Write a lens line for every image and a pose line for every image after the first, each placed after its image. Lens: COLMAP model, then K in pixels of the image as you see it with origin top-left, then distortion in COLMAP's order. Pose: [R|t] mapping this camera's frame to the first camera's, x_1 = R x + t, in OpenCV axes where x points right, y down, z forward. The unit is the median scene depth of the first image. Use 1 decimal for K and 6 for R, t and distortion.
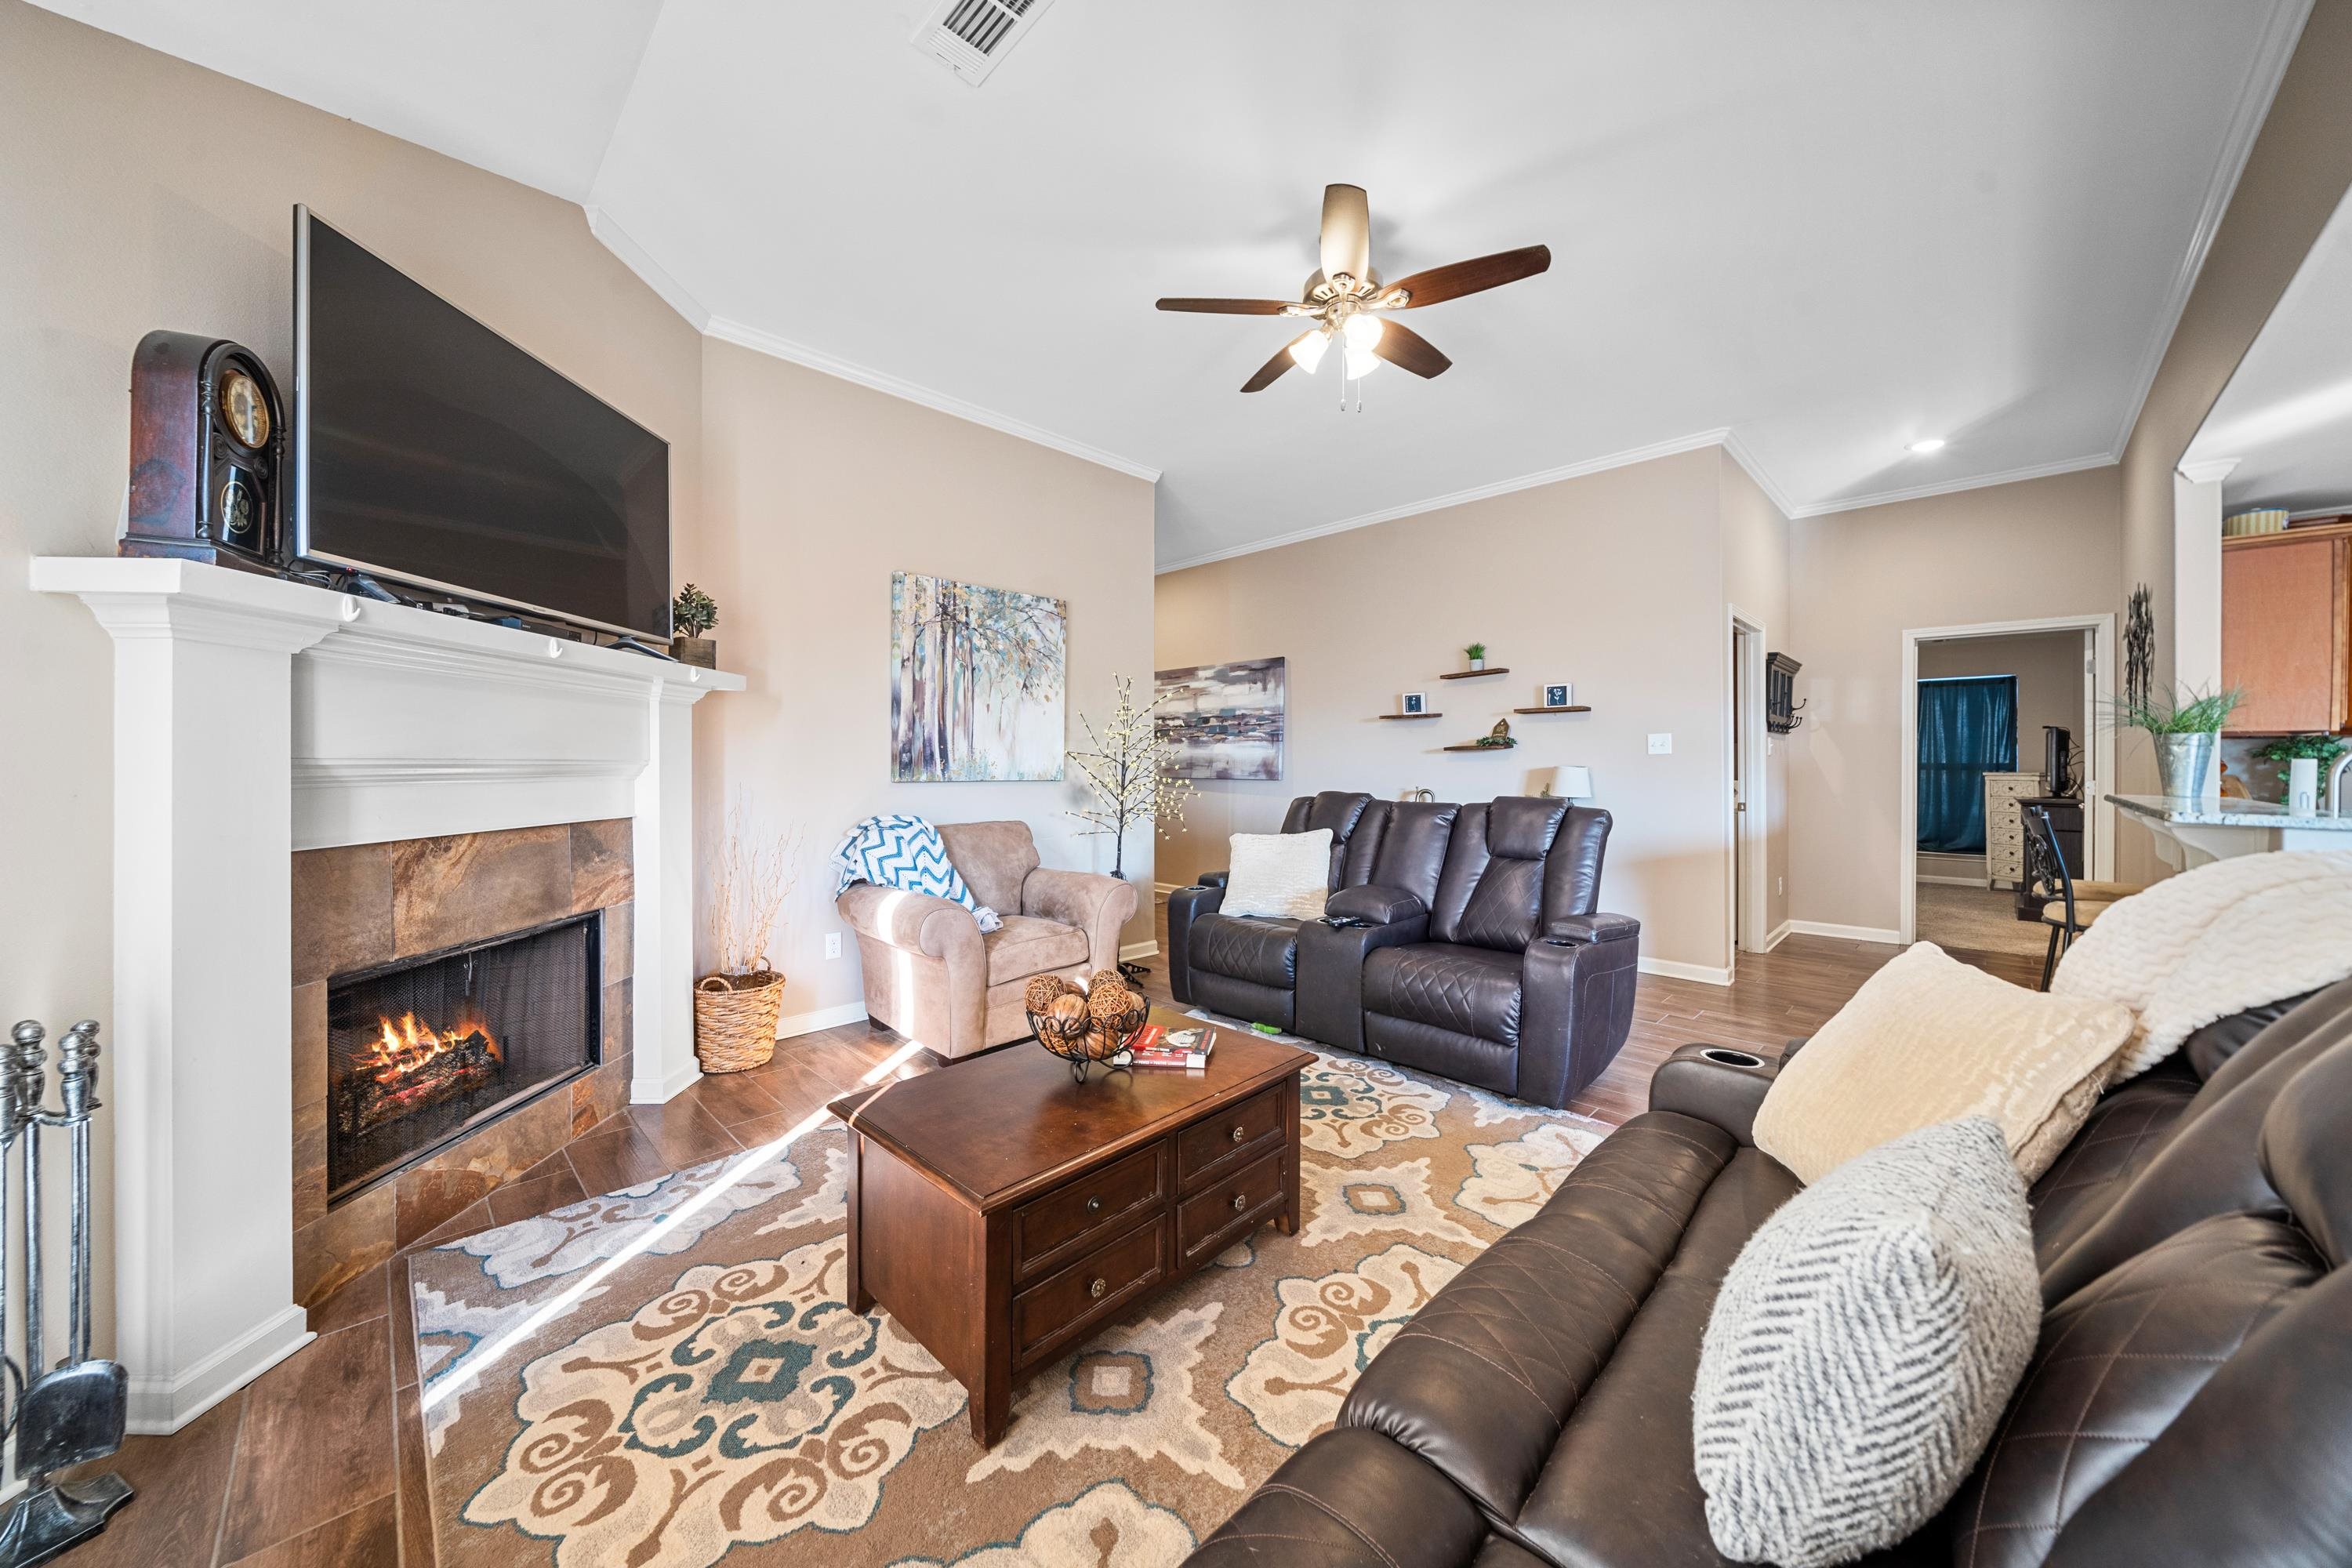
lens RADIAL K [[816.1, 0, 1158.6], [0, 816.1, 766.0], [0, 0, 1]] dist [-0.004524, -0.000248]
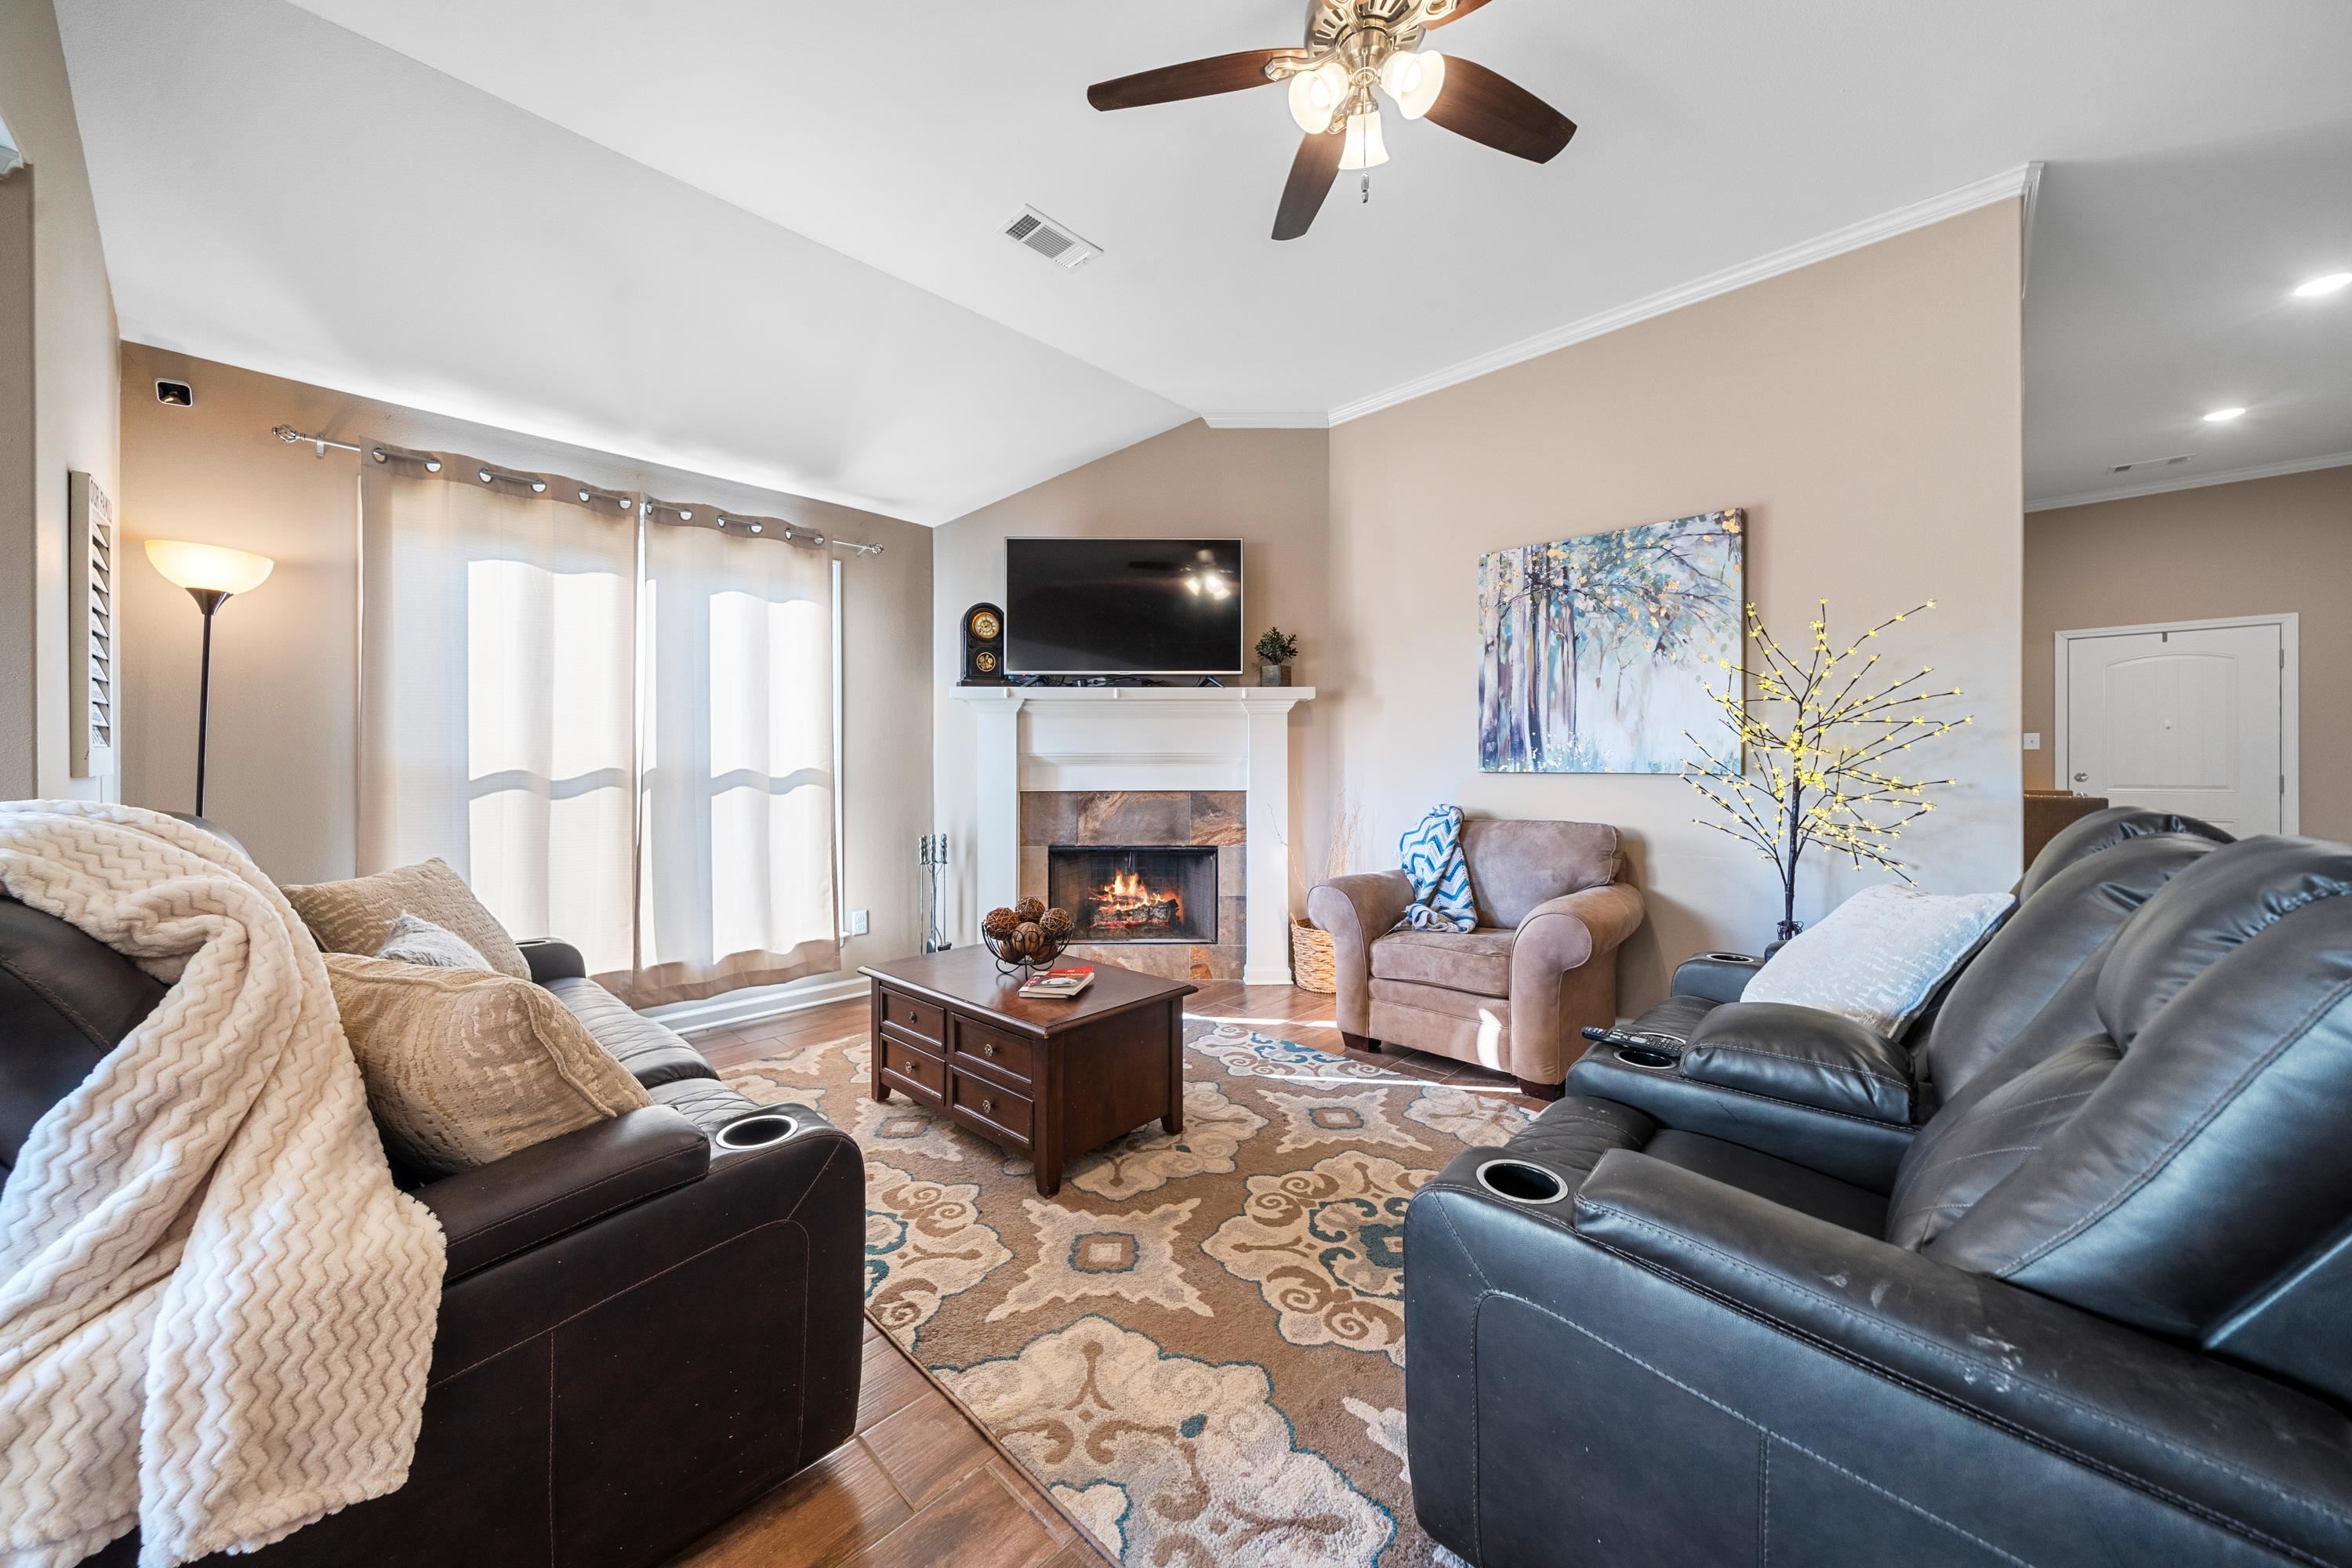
lens RADIAL K [[816.1, 0, 1158.6], [0, 816.1, 766.0], [0, 0, 1]] dist [-0.004524, -0.000248]
pose [[0.024816, 0.000836, -0.999692, 0.877642], [0.000226, 1.000000, 0.000842, 0.015932], [0.999692, -0.000247, 0.024816, 0.810900]]
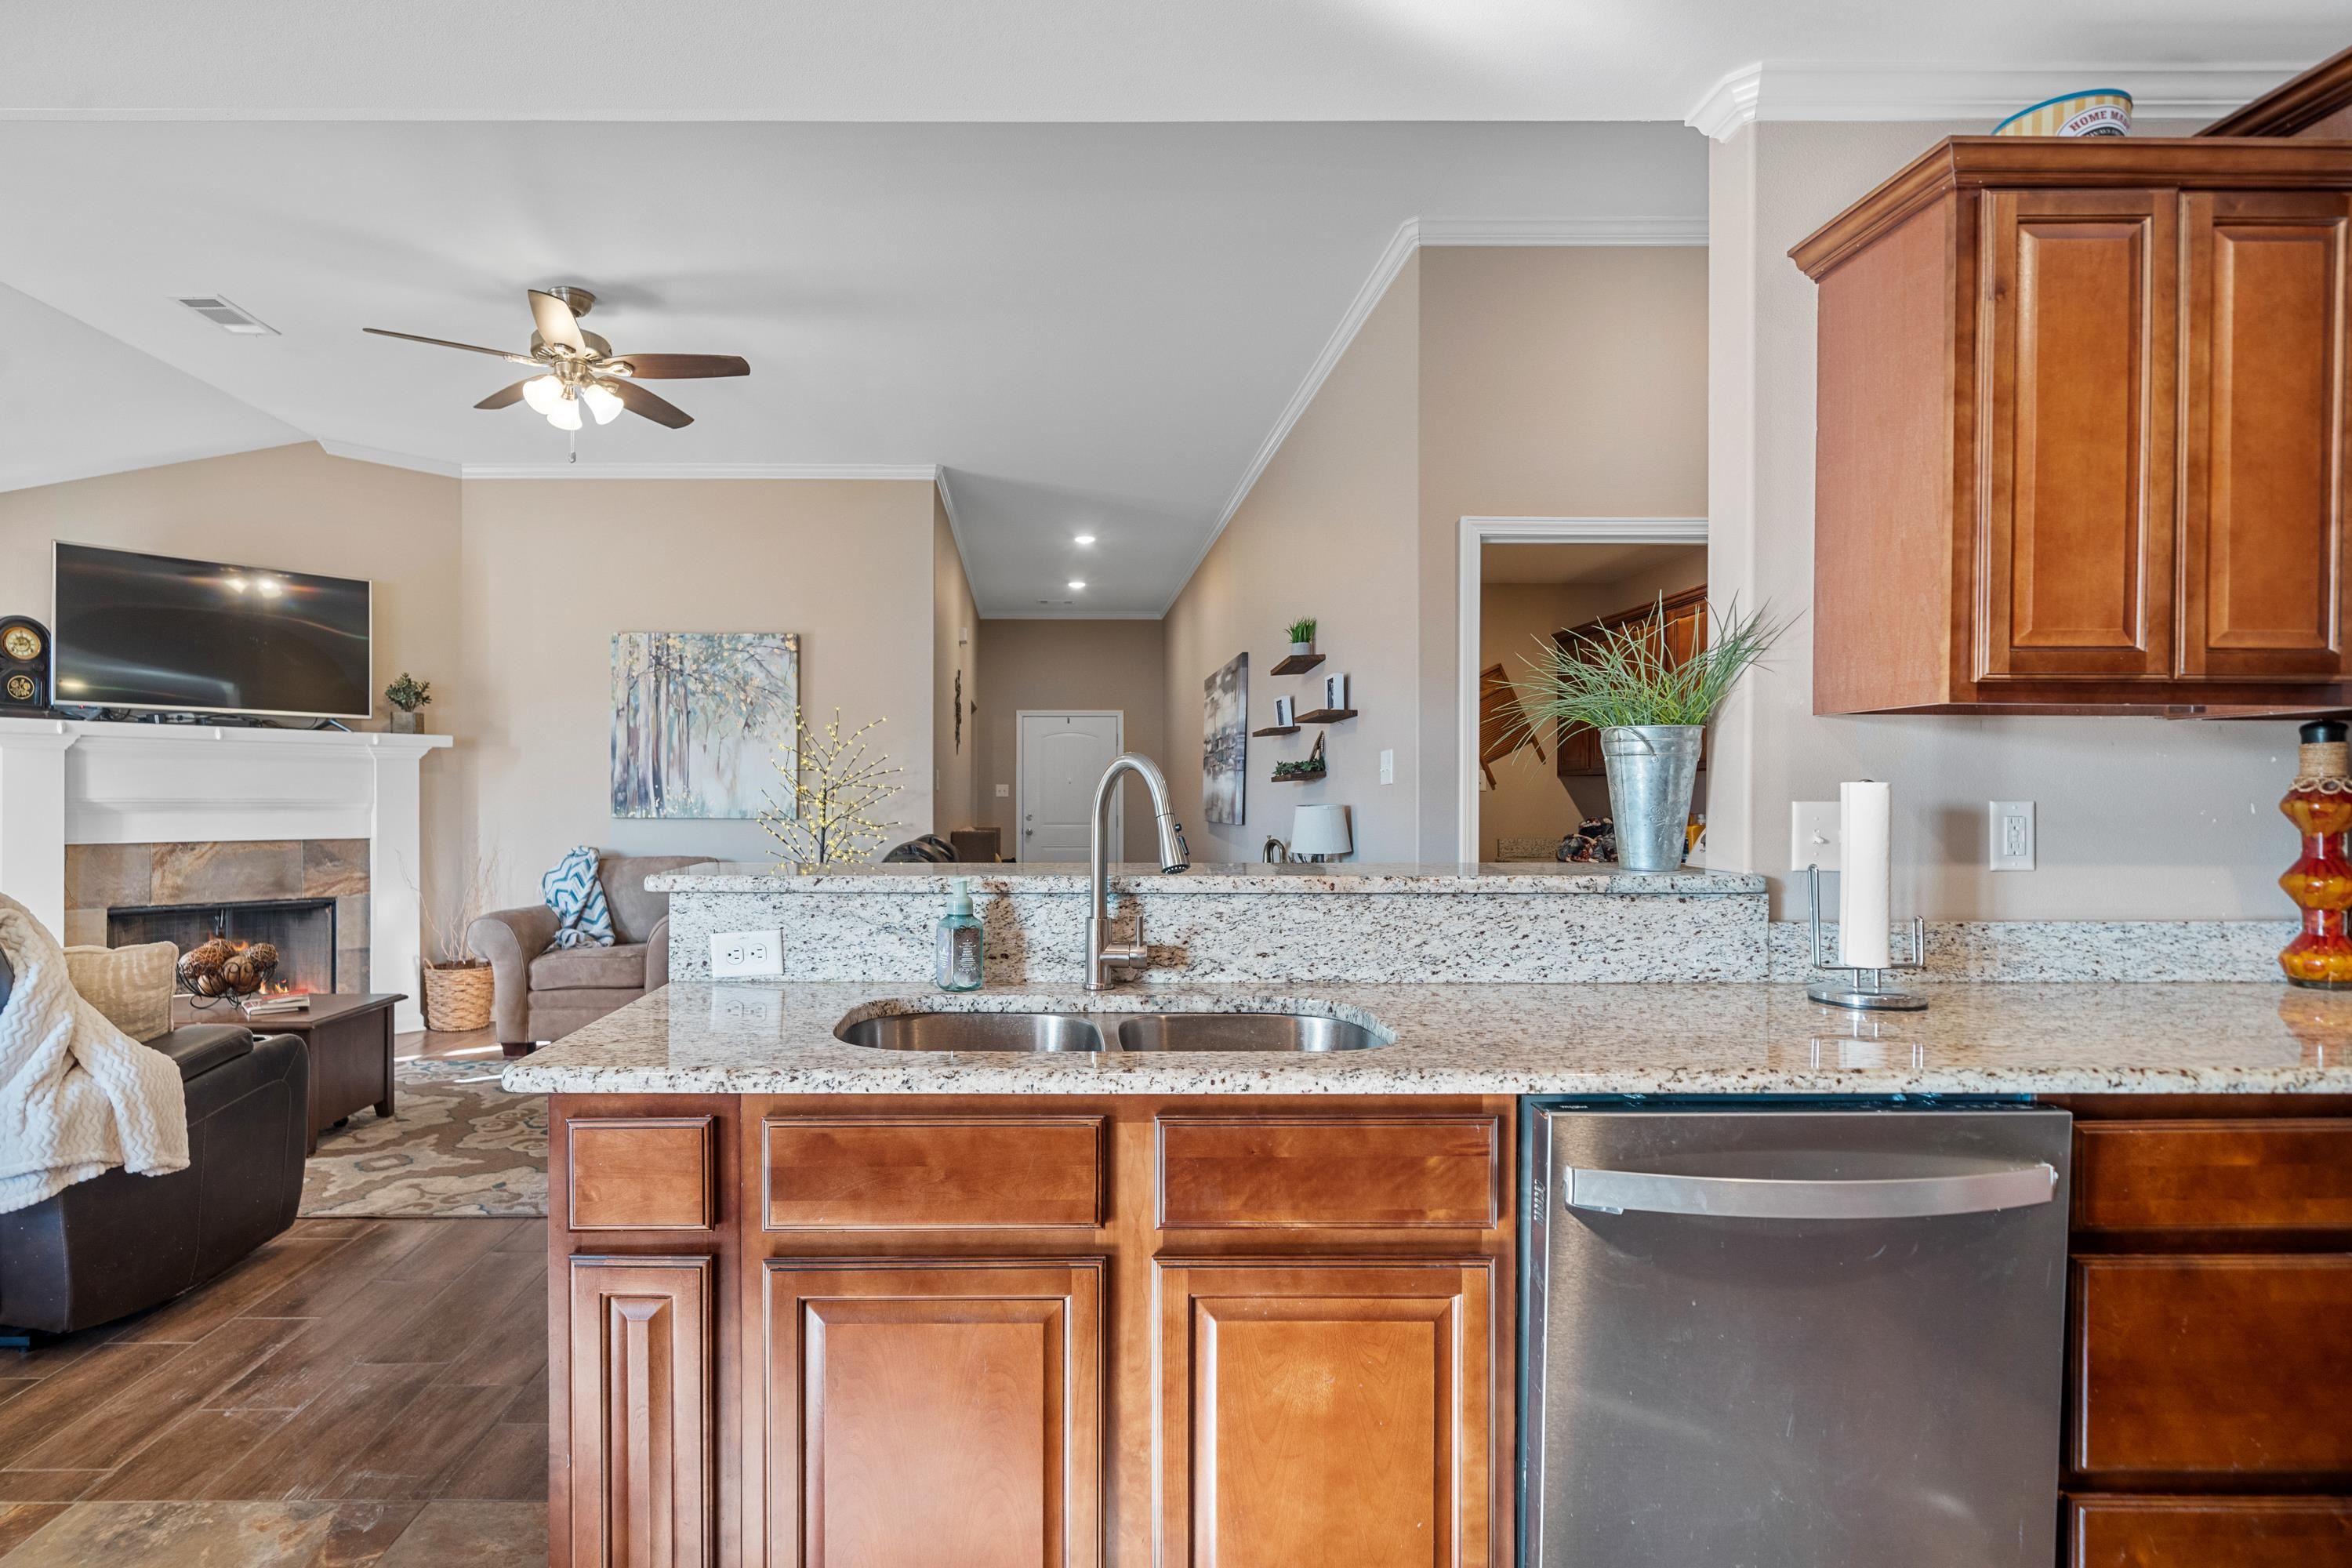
lens RADIAL K [[1154.4, 0, 1043.9], [0, 1154.4, 809.1], [0, 0, 1]] dist [0.000311, 0.000033]
pose [[0.720972, 0.005453, -0.692943, 1.687115], [-0.002331, 0.999982, 0.005444, -0.003684], [0.692960, -0.002310, 0.720972, 0.347893]]
